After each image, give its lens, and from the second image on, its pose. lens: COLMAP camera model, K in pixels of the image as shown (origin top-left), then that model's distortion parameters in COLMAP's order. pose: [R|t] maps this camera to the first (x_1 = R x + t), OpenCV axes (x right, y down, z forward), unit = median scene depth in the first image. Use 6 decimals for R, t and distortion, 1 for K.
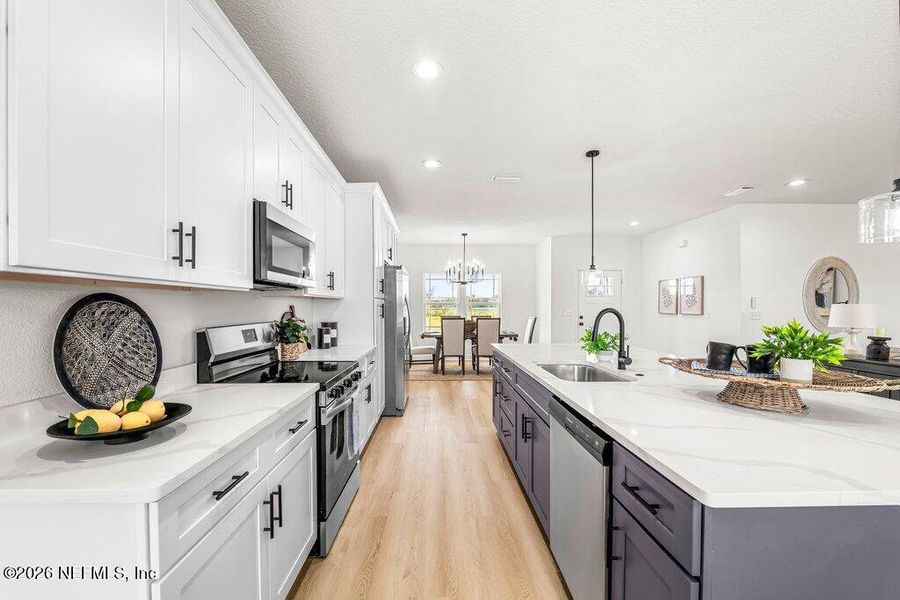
lens RADIAL K [[371.2, 0, 446.4], [0, 371.2, 304.8], [0, 0, 1]] dist [-0.011388, -0.000233]
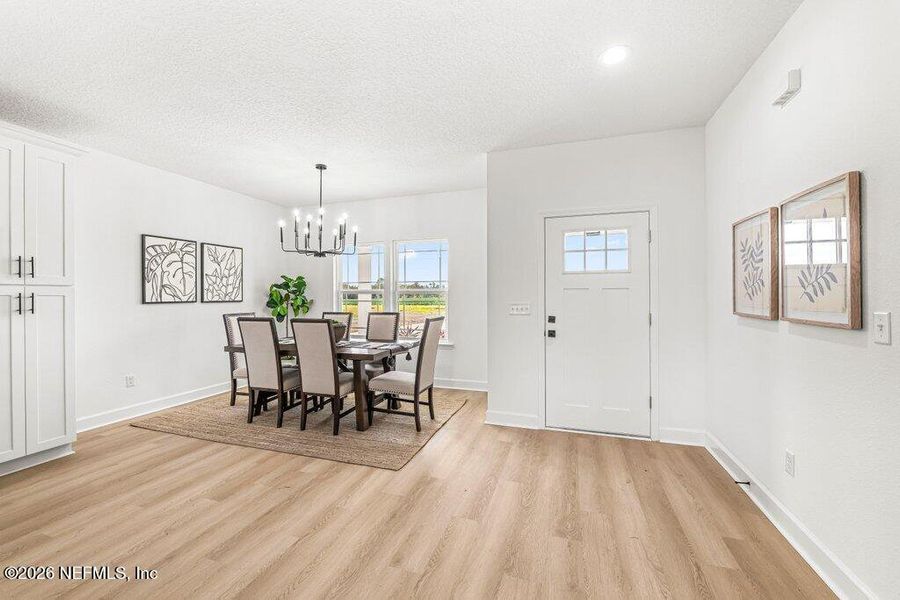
lens RADIAL K [[371.2, 0, 444.8], [0, 371.2, 292.7], [0, 0, 1]] dist [-0.011388, -0.000233]
pose [[0.941461, -0.003828, -0.337101, 0.512454], [0.002517, 0.999987, -0.004327, 0.003217], [0.337113, 0.003225, 0.941459, 0.671283]]
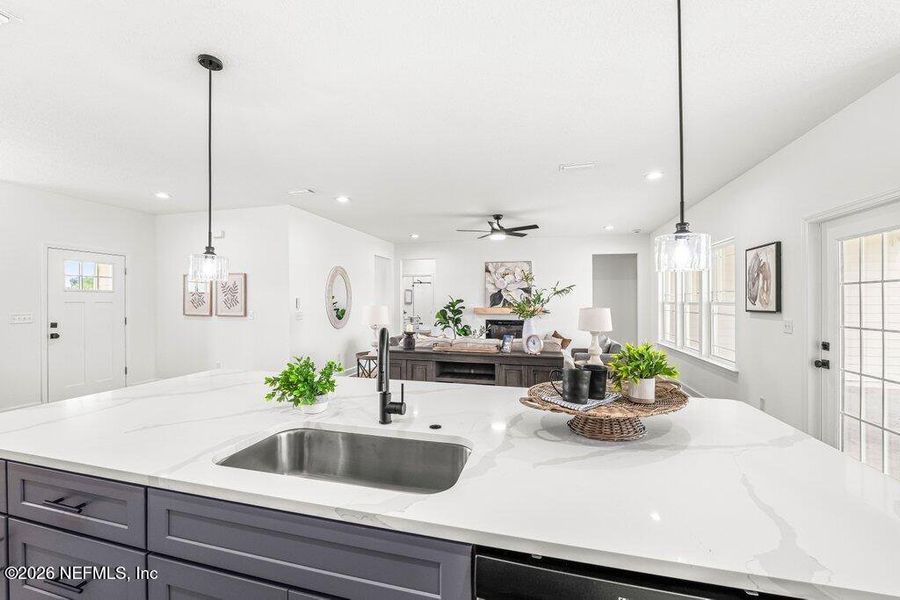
lens RADIAL K [[371.2, 0, 441.8], [0, 371.2, 304.6], [0, 0, 1]] dist [-0.011388, -0.000233]
pose [[0.287344, -0.005946, 0.957809, -0.043459], [-0.007972, 0.999931, 0.008599, -0.013319], [-0.957794, -0.010106, 0.287277, 0.272309]]
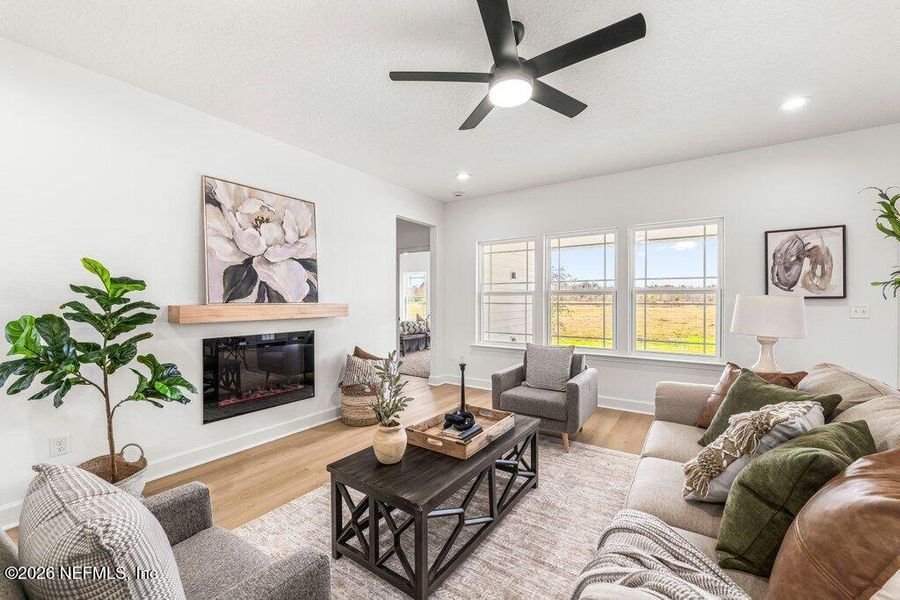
lens RADIAL K [[371.2, 0, 453.6], [0, 371.2, 296.8], [0, 0, 1]] dist [-0.011388, -0.000233]
pose [[-0.816910, 0.004764, 0.576746, 0.785842], [0.000693, 0.999973, -0.007279, 0.001080], [-0.576765, -0.005547, -0.816891, 0.717652]]
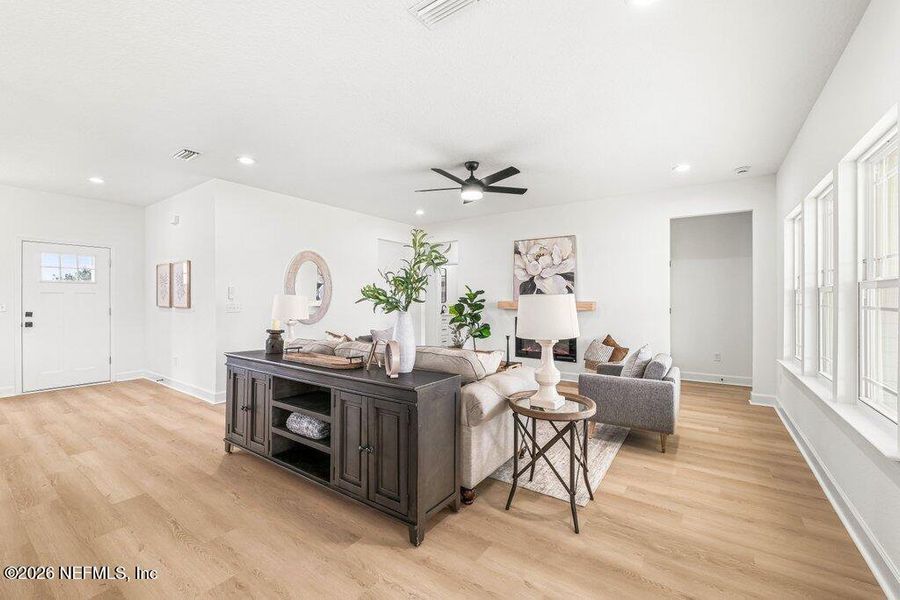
lens RADIAL K [[371.2, 0, 443.9], [0, 371.2, 300.7], [0, 0, 1]] dist [-0.011388, -0.000233]
pose [[0.600532, -0.000503, 0.799601, 0.374726], [-0.006369, 0.999965, 0.005412, 0.002972], [-0.799576, -0.008343, 0.600507, 0.048178]]
